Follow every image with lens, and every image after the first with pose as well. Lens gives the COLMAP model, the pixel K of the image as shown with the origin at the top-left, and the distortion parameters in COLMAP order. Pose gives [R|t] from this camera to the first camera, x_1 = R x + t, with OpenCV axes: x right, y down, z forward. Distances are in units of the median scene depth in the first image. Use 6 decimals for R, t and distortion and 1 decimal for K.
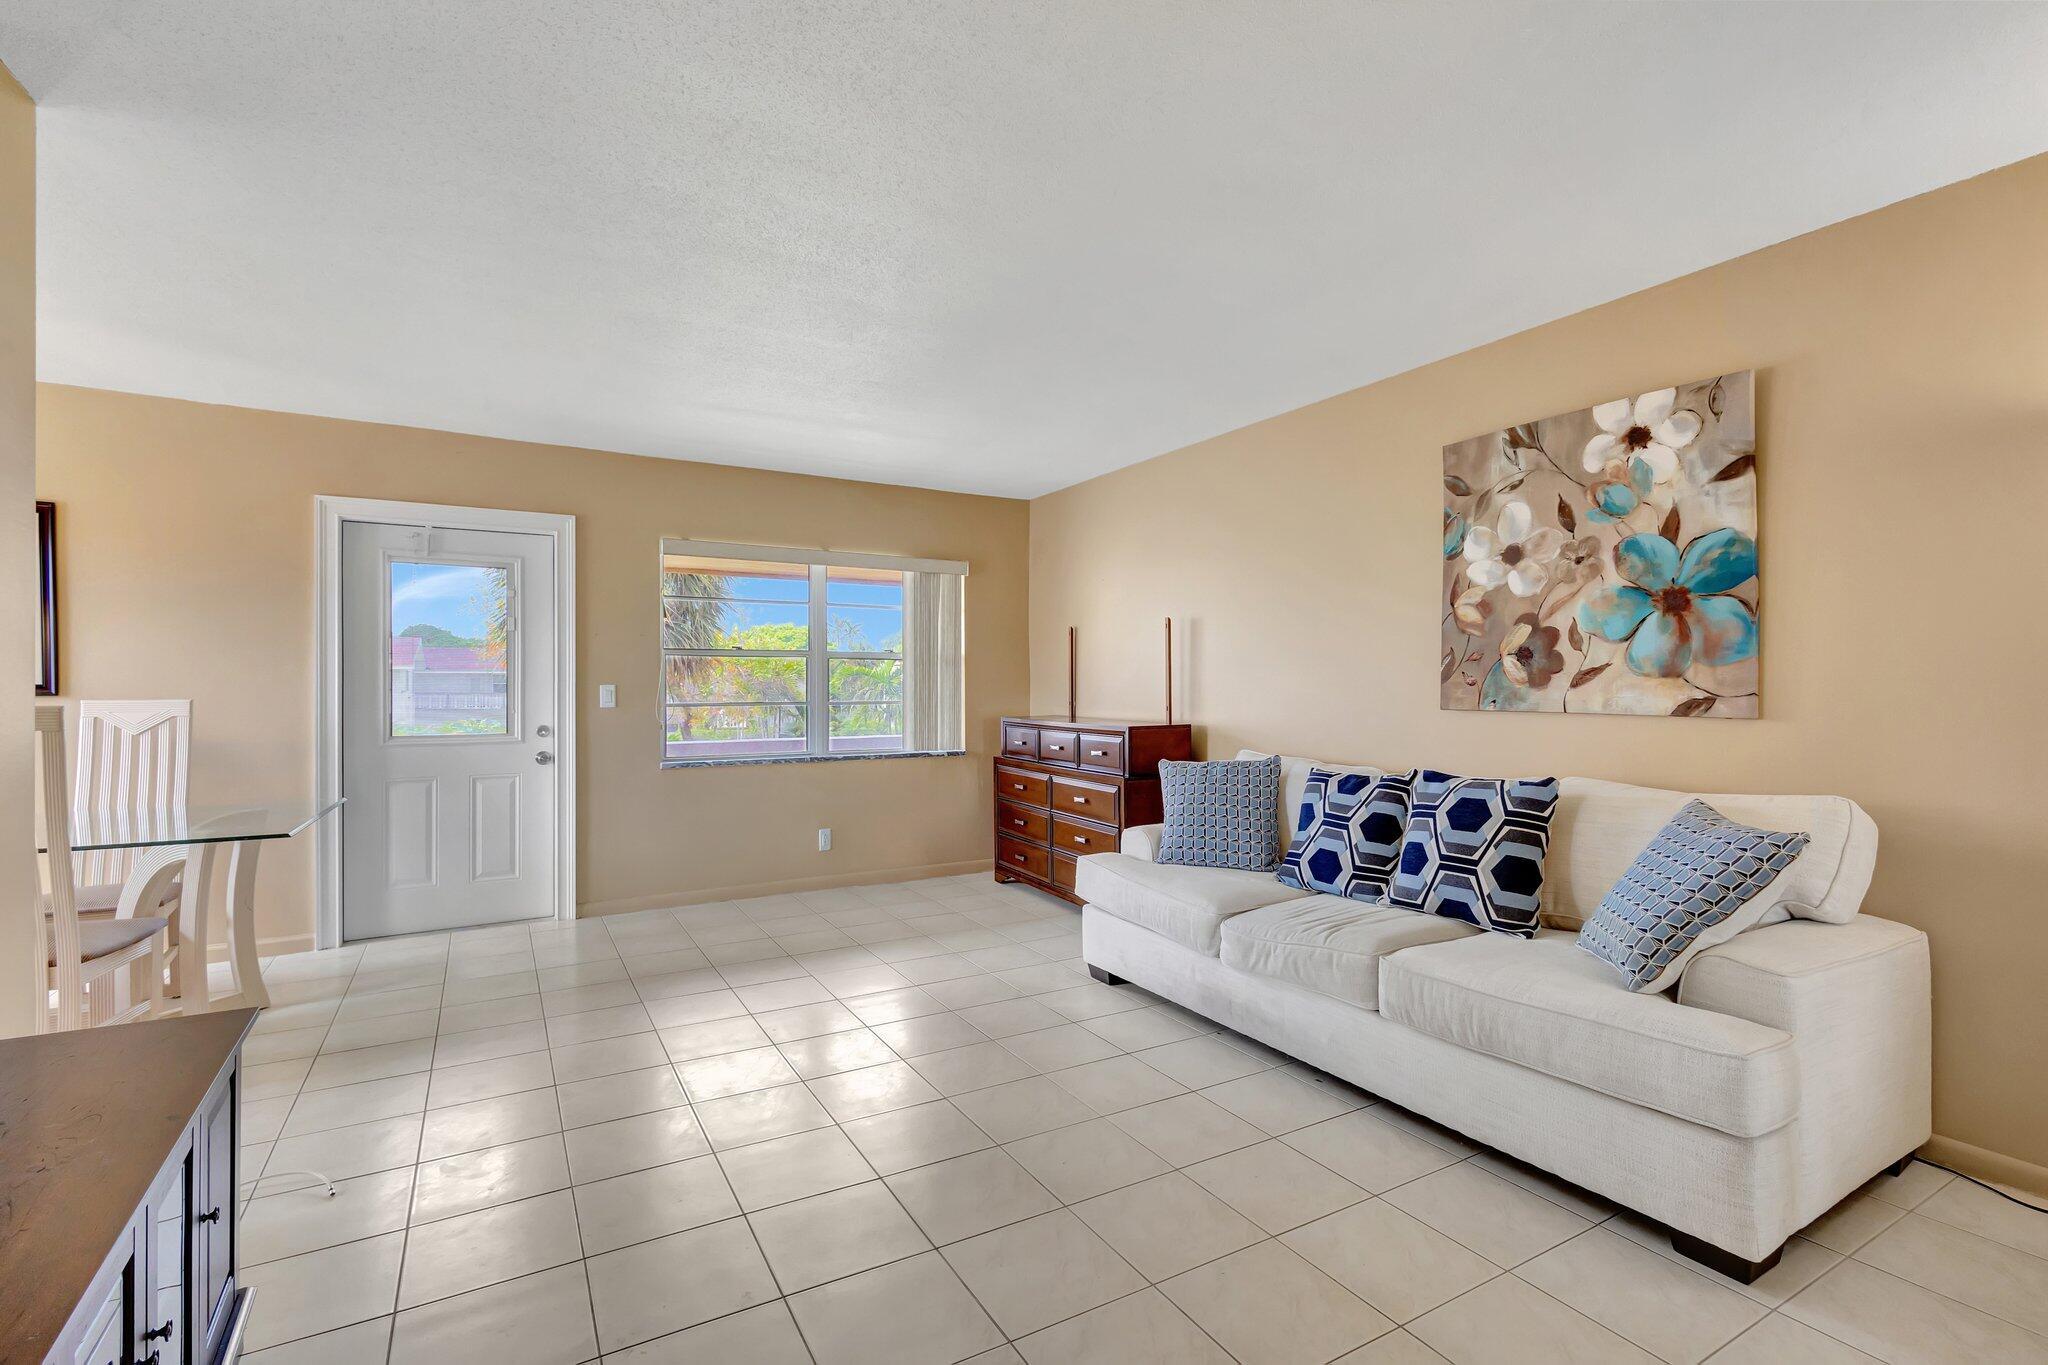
lens RADIAL K [[942.2, 0, 1027.3], [0, 942.2, 680.2], [0, 0, 1]] dist [0.000510, 0.000130]
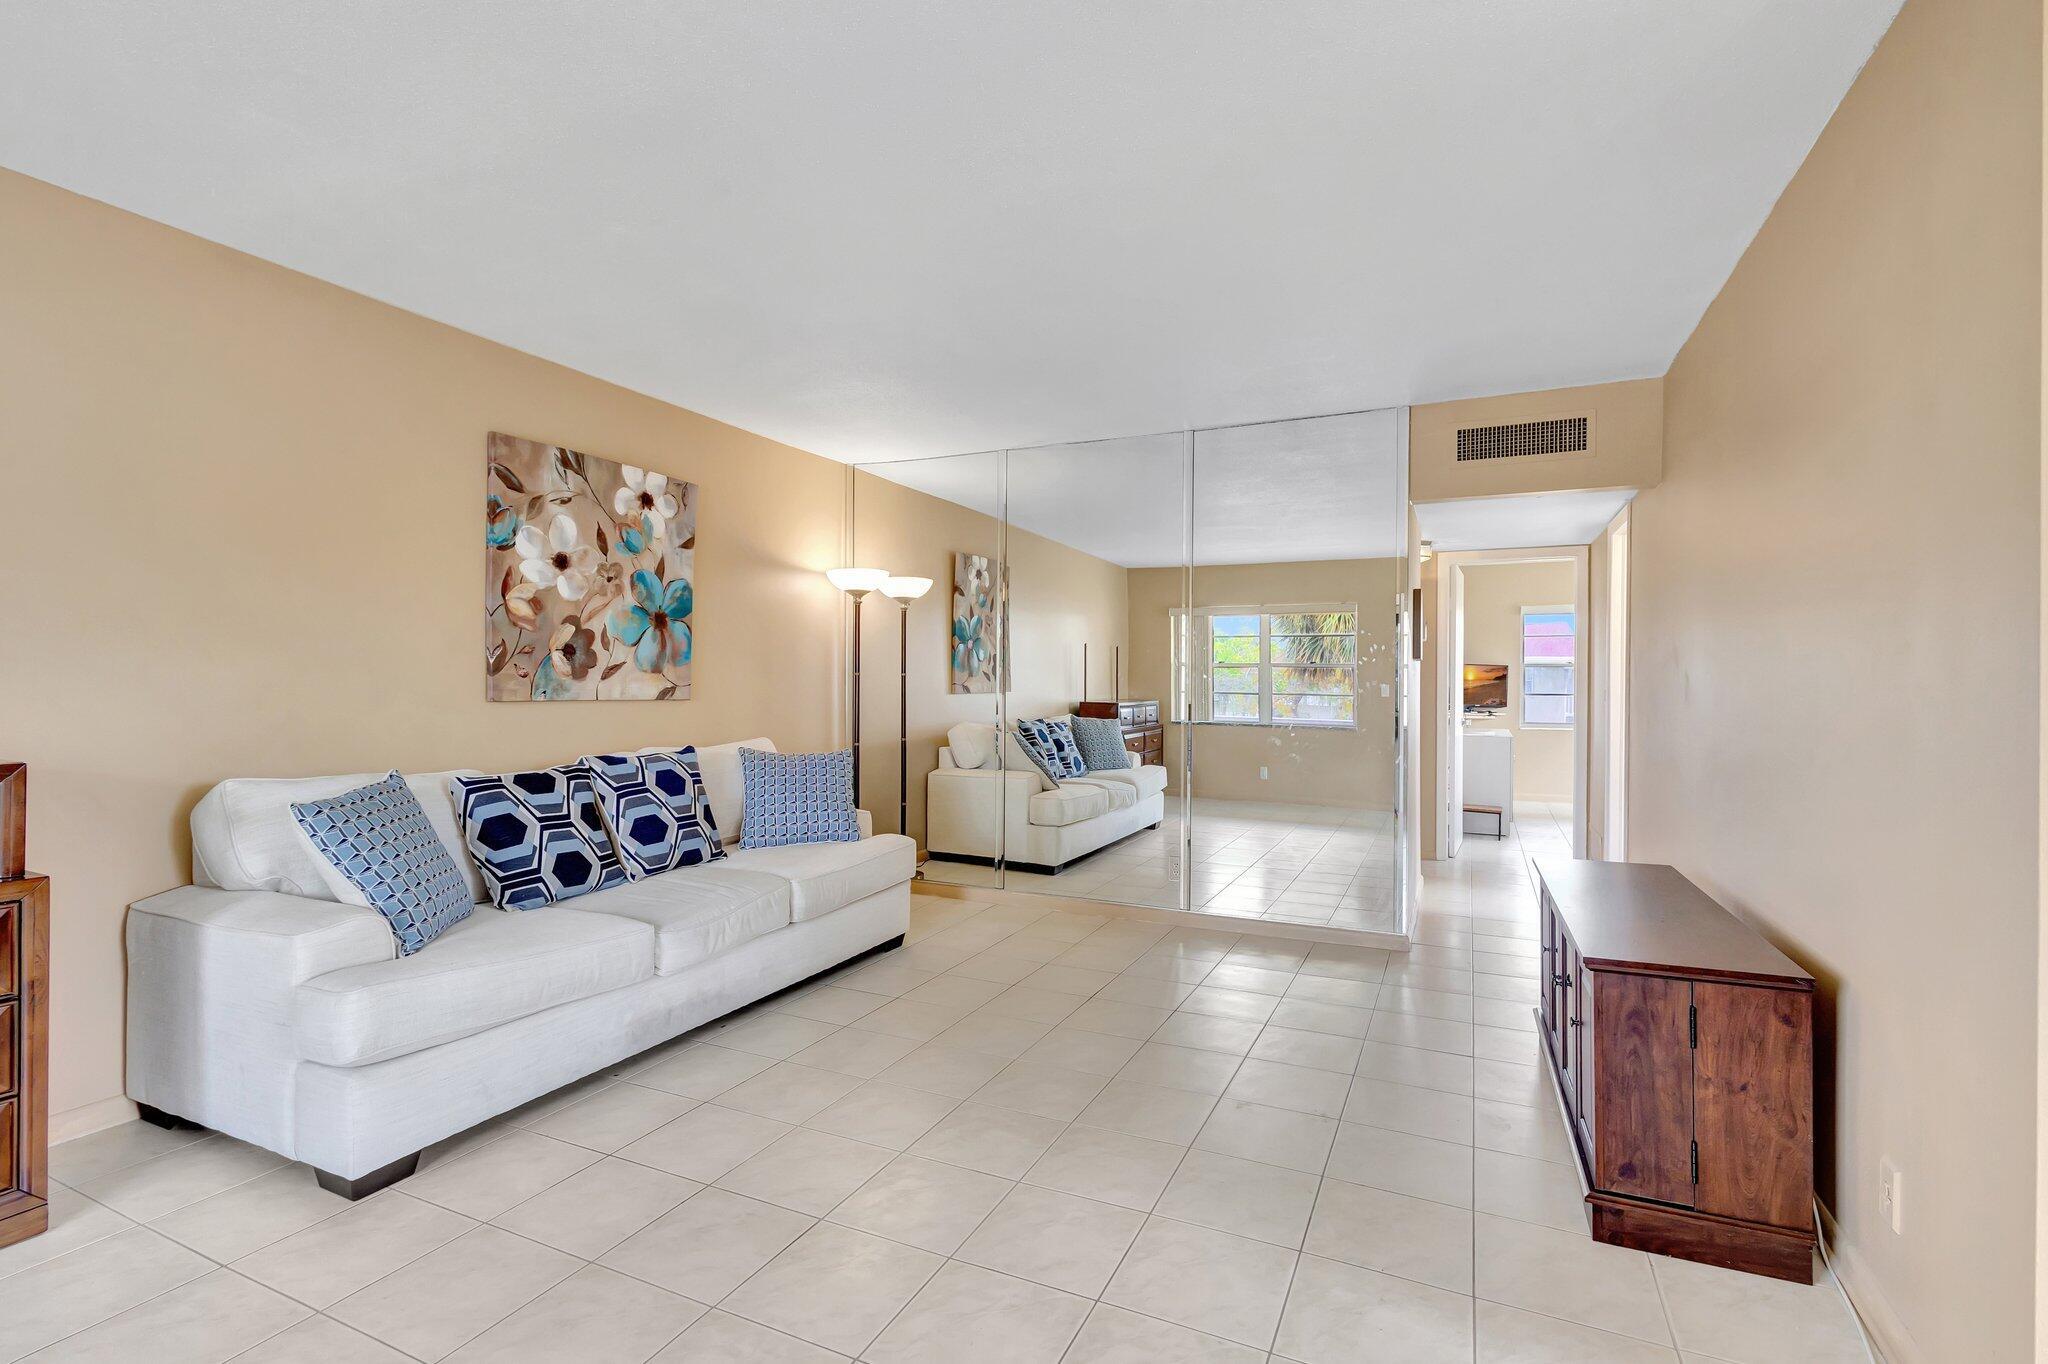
lens RADIAL K [[942.2, 0, 1024.3], [0, 942.2, 687.2], [0, 0, 1]] dist [0.000510, 0.000130]
pose [[-0.576027, -0.005302, 0.817413, -0.761100], [-0.010215, 0.999948, -0.000713, 0.012662], [-0.817367, -0.008761, -0.576051, 1.257664]]
